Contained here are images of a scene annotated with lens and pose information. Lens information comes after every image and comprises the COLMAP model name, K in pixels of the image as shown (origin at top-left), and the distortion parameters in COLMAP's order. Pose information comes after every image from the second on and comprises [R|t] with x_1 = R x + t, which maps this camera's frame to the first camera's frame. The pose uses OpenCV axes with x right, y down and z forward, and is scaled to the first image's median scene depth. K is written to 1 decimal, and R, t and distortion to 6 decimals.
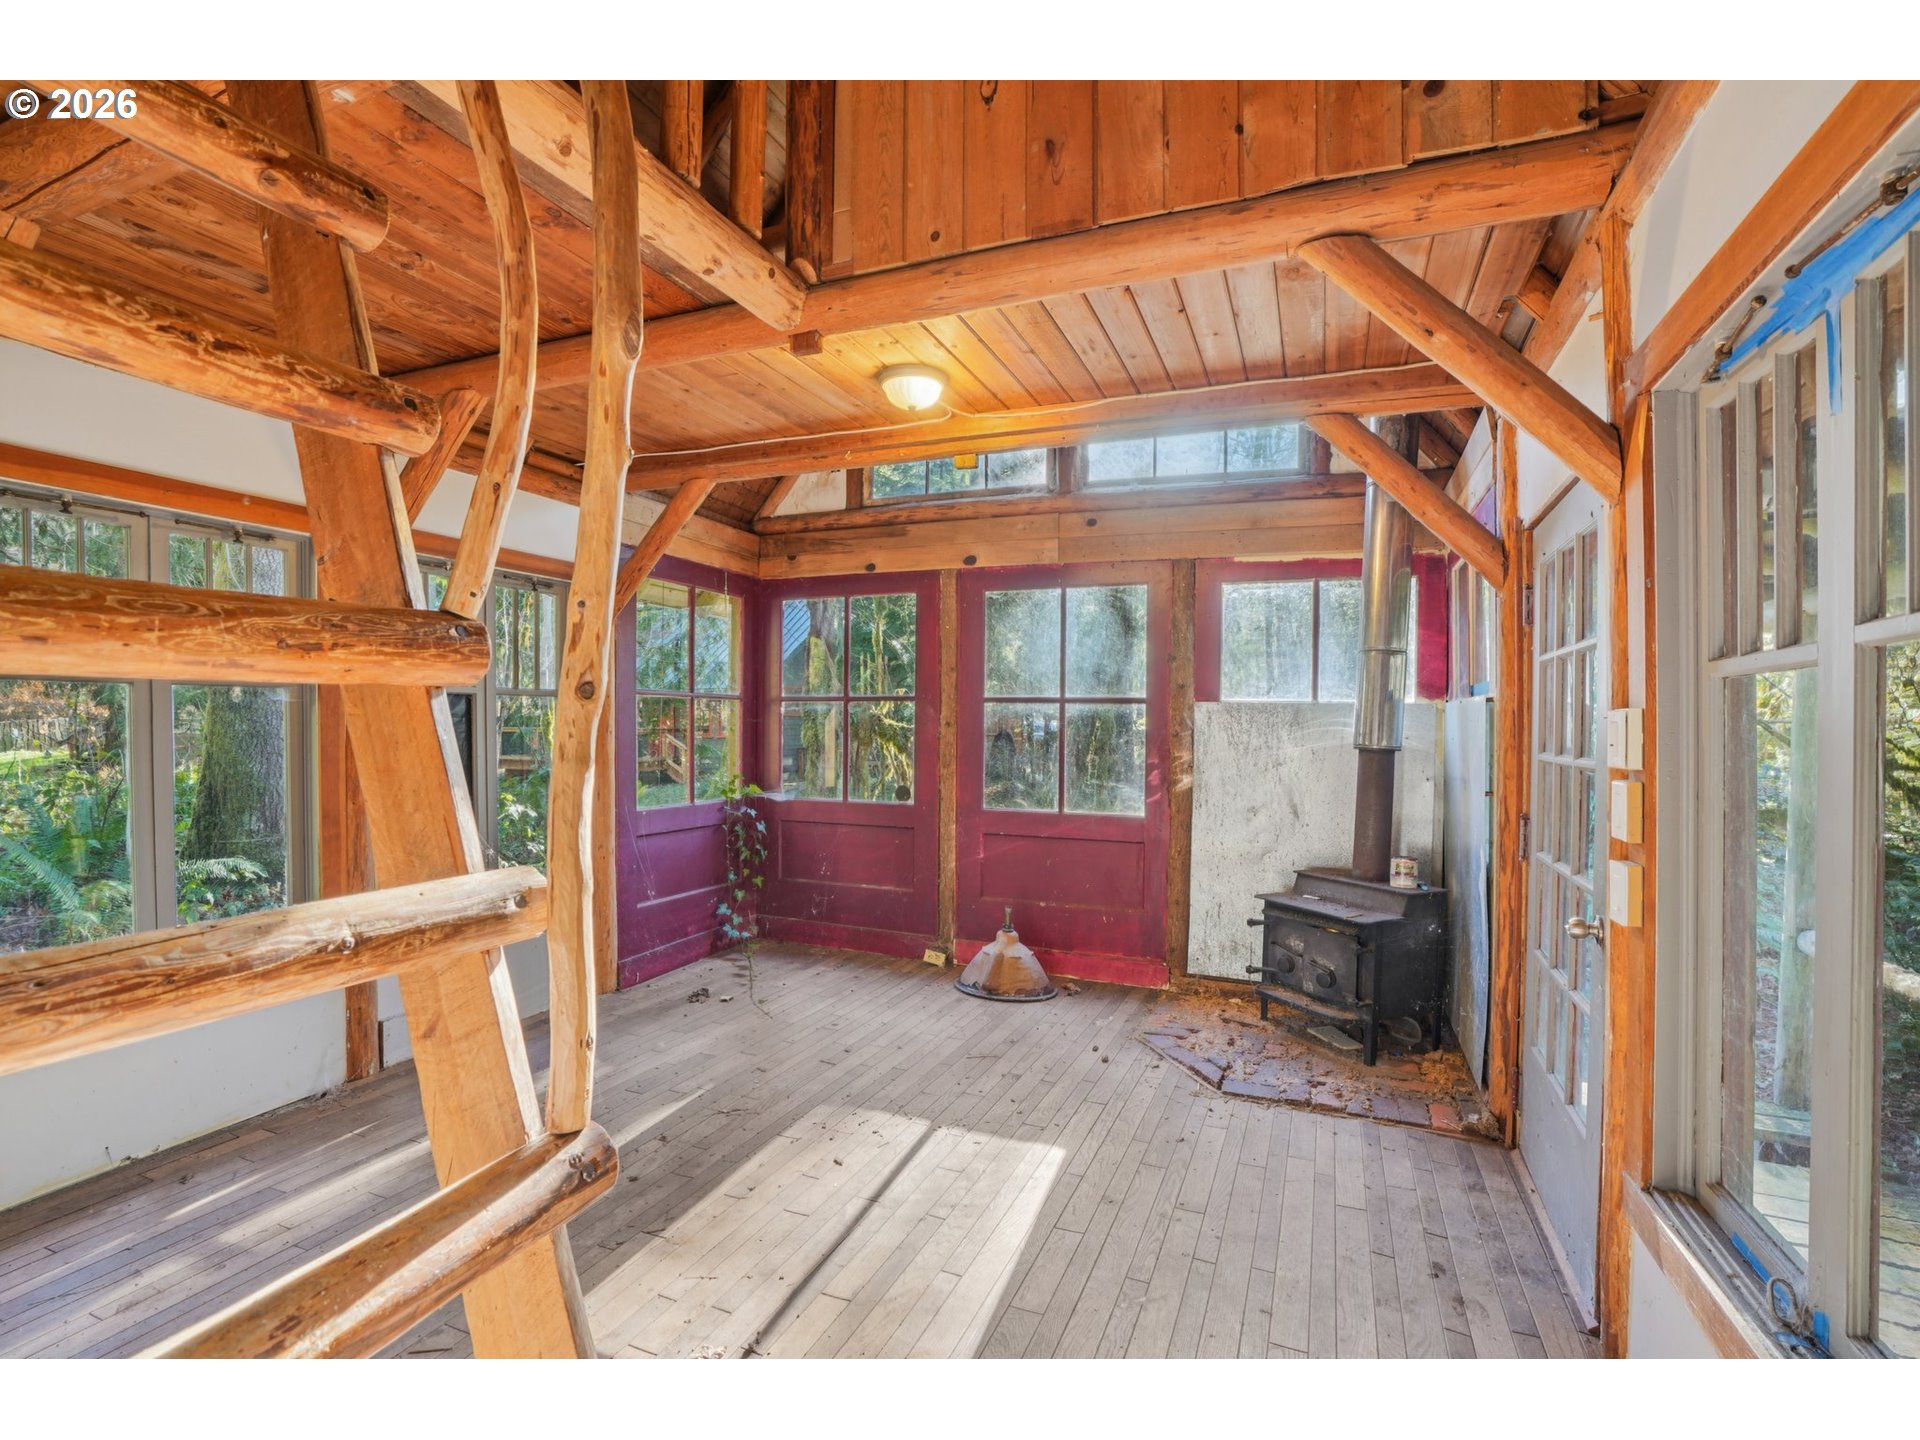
lens RADIAL K [[889.3, 0, 953.6], [0, 889.3, 731.9], [0, 0, 1]] dist [-0.041101, 0.003910]
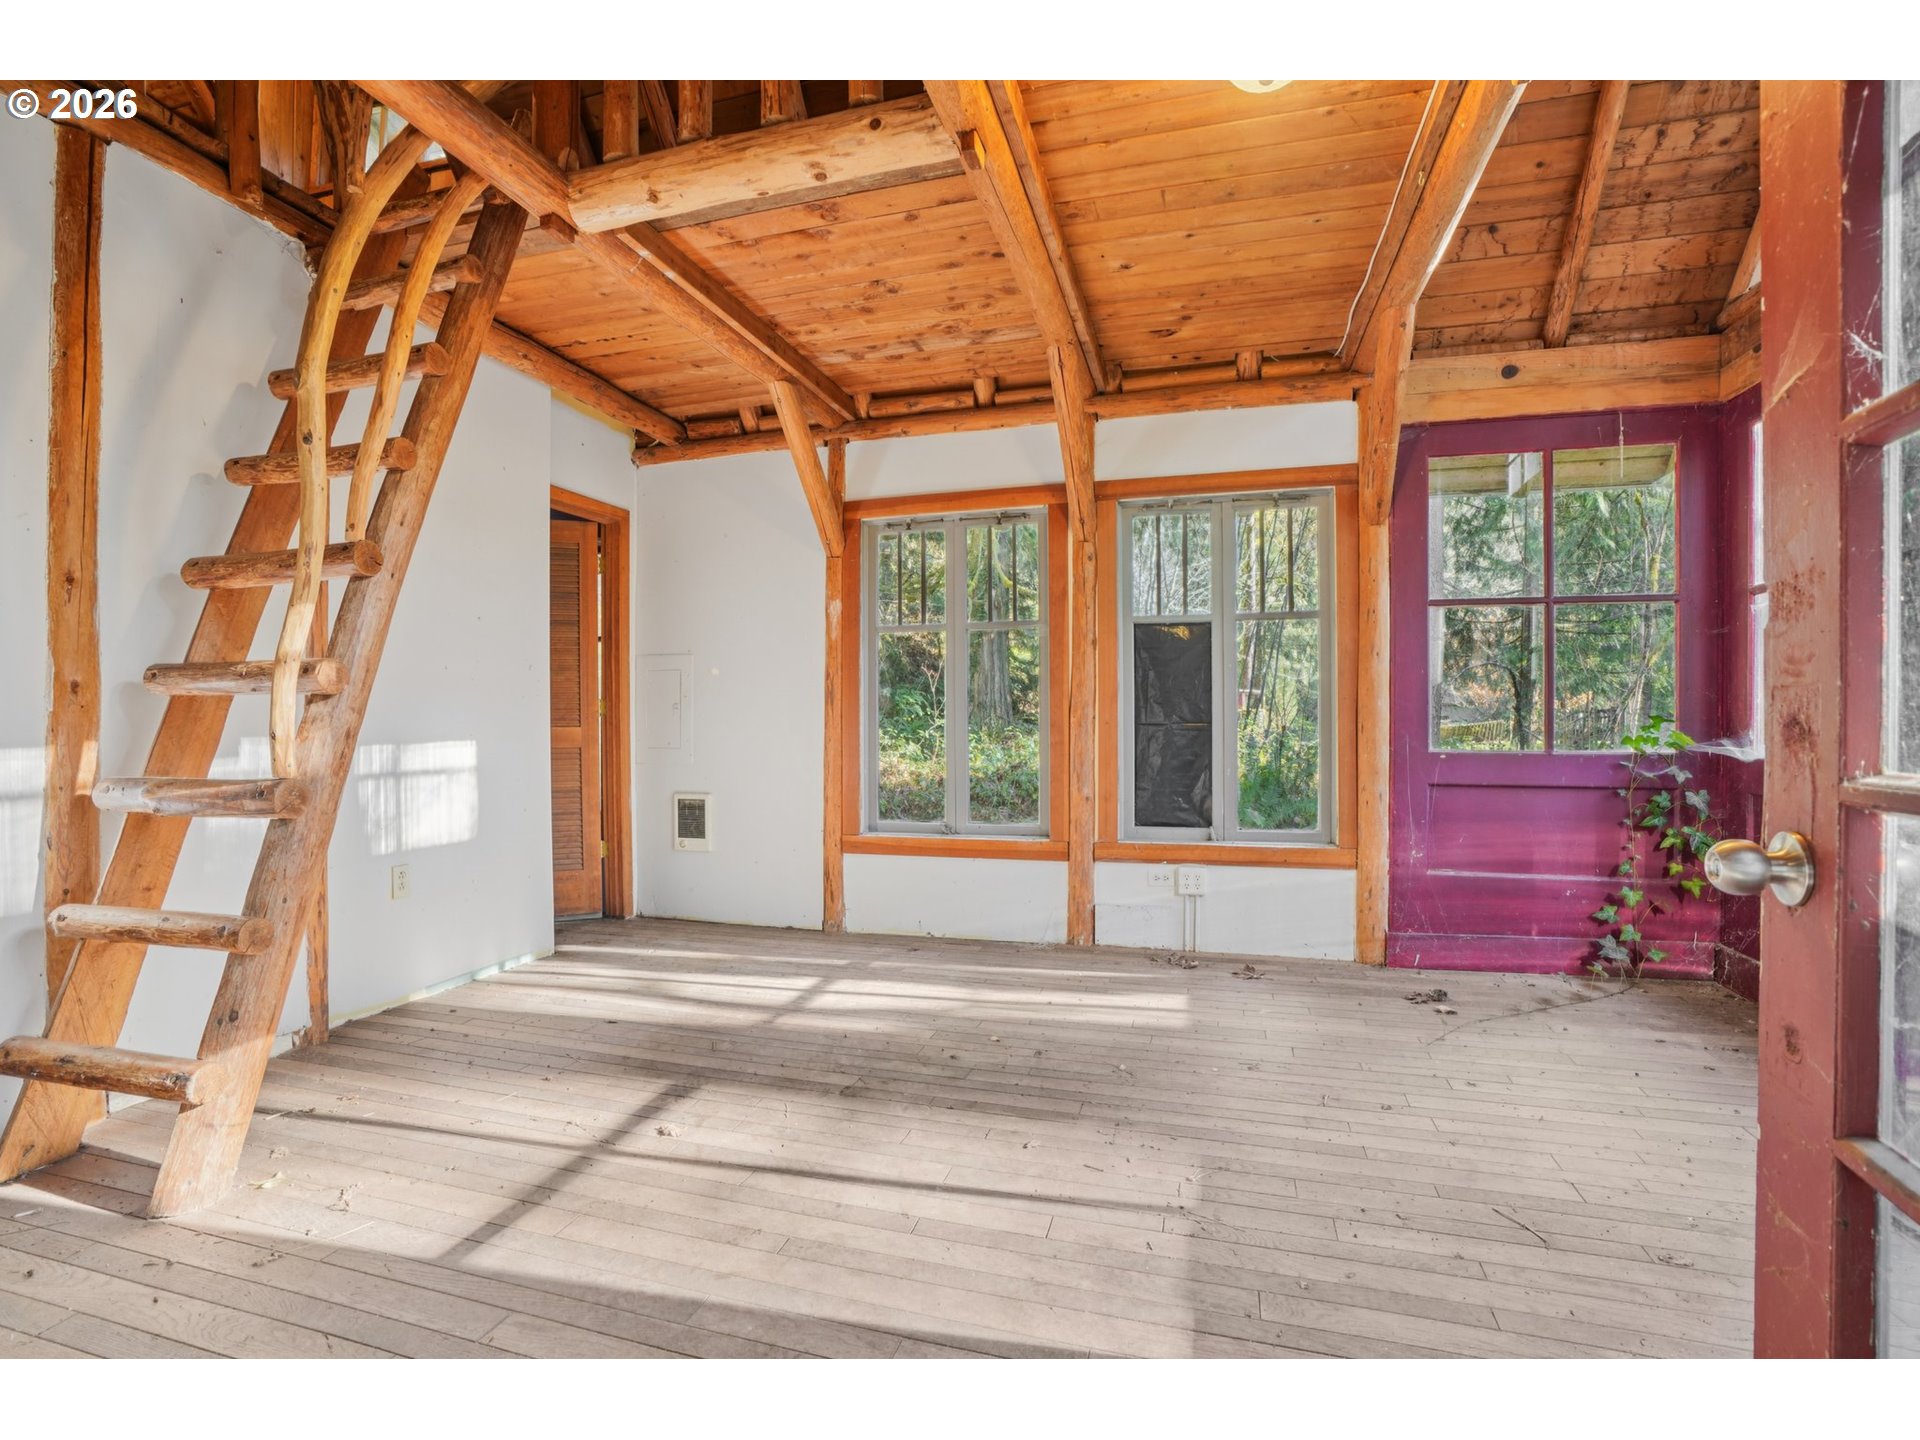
lens RADIAL K [[889.3, 0, 970.0], [0, 889.3, 731.3], [0, 0, 1]] dist [-0.041101, 0.003910]
pose [[0.127245, 0.007005, -0.991847, 0.376338], [-0.001448, 0.999975, 0.006877, 0.065471], [0.991870, 0.000561, 0.127252, 0.491078]]
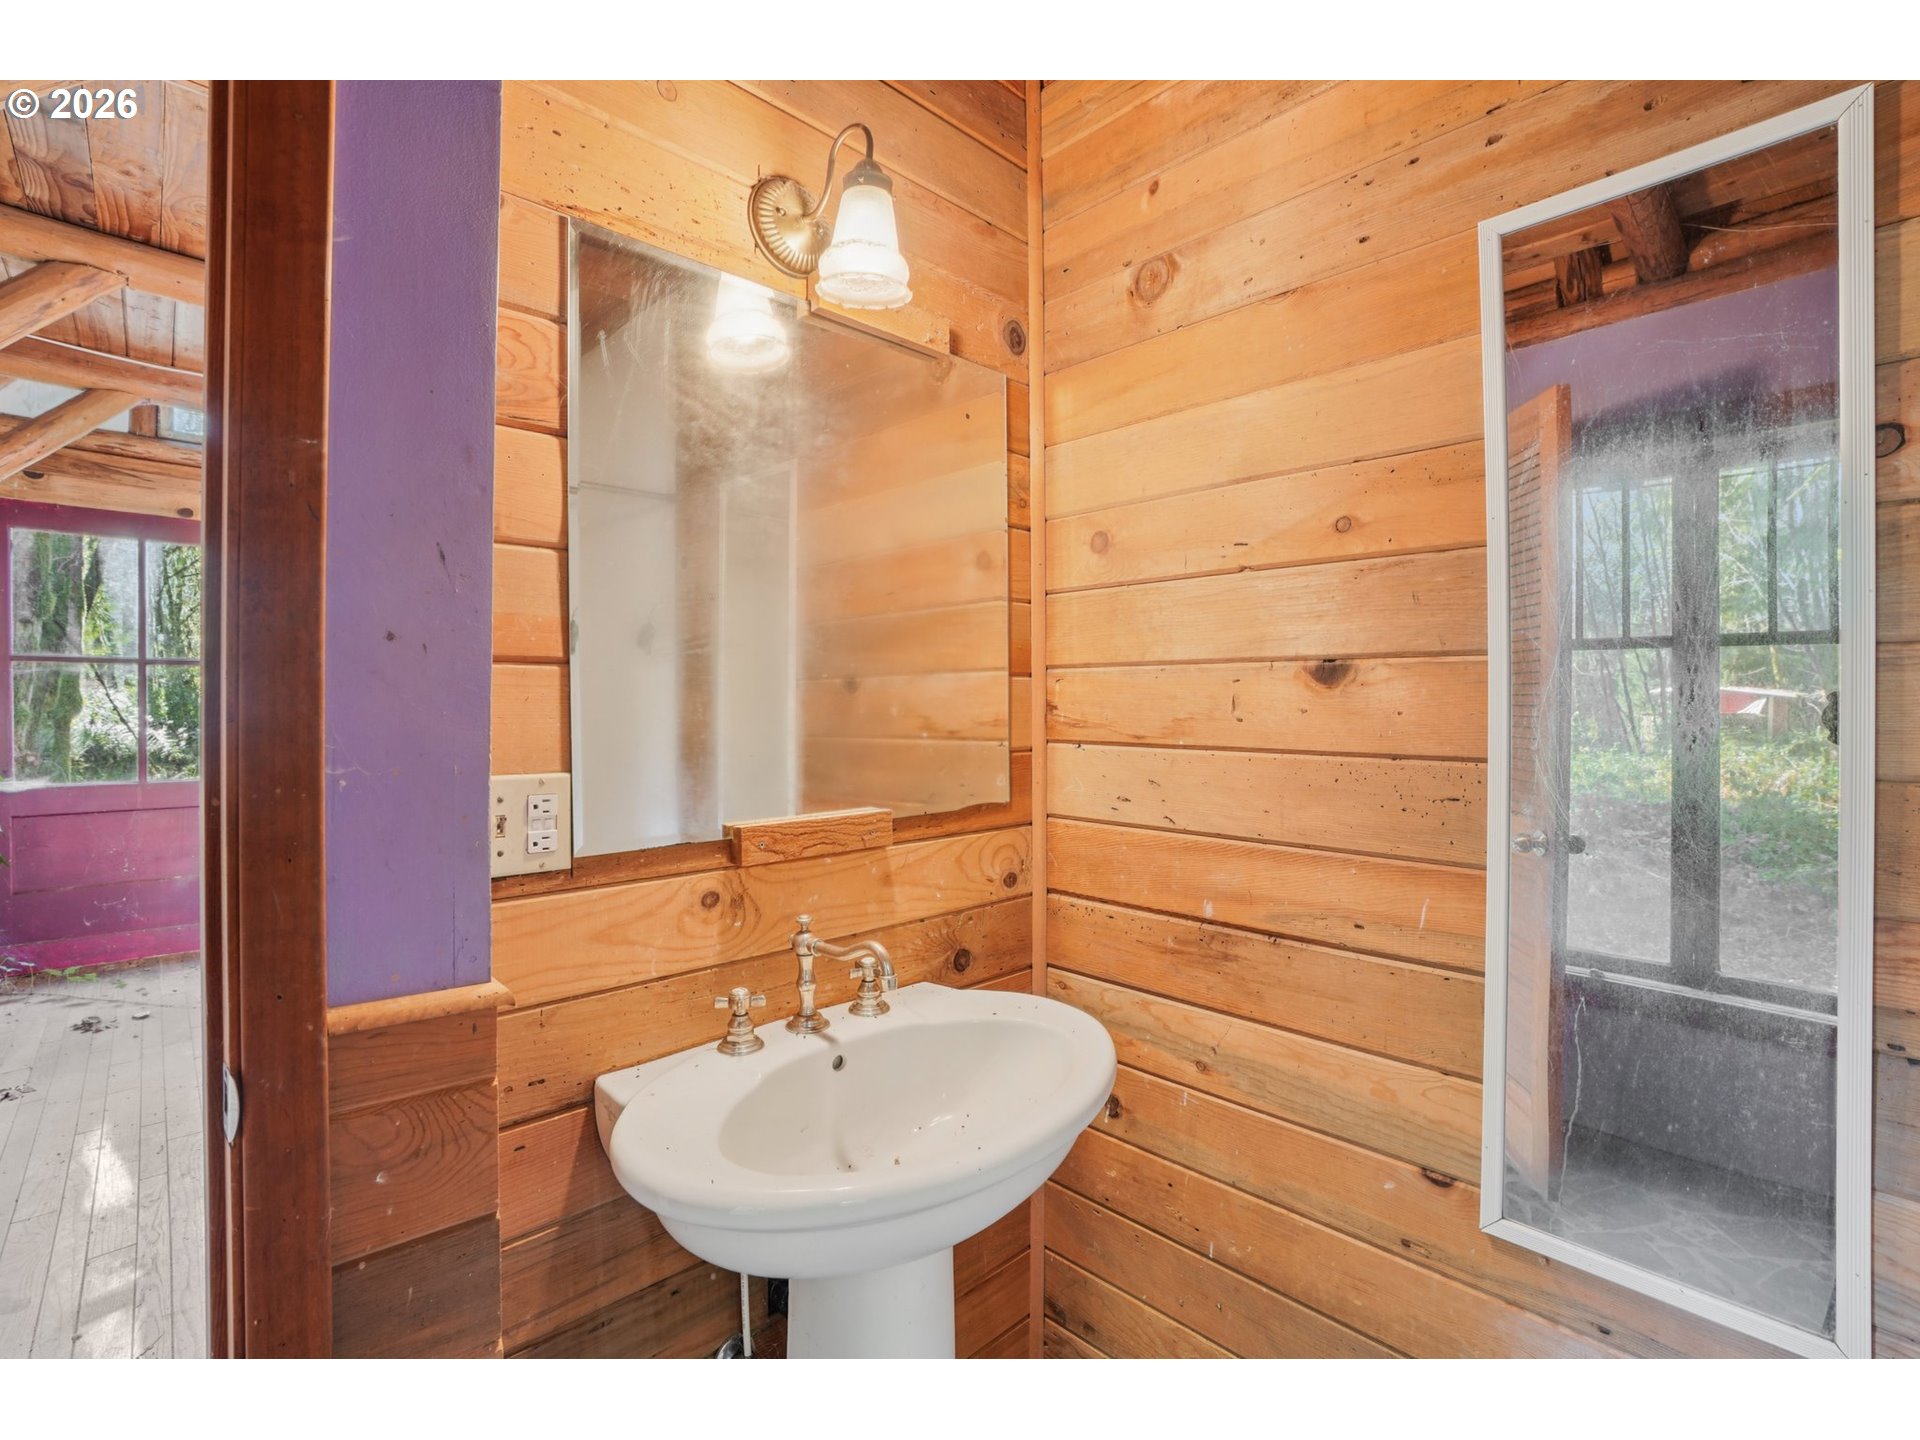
lens RADIAL K [[861.7, 0, 949.2], [0, 861.7, 712.7], [0, 0, 1]] dist [-0.002177, 0.000116]
pose [[0.423279, -0.013224, 0.905903, -0.629437], [0.009294, 0.999904, 0.010254, 0.011755], [-0.905952, 0.004079, 0.423361, -0.044992]]
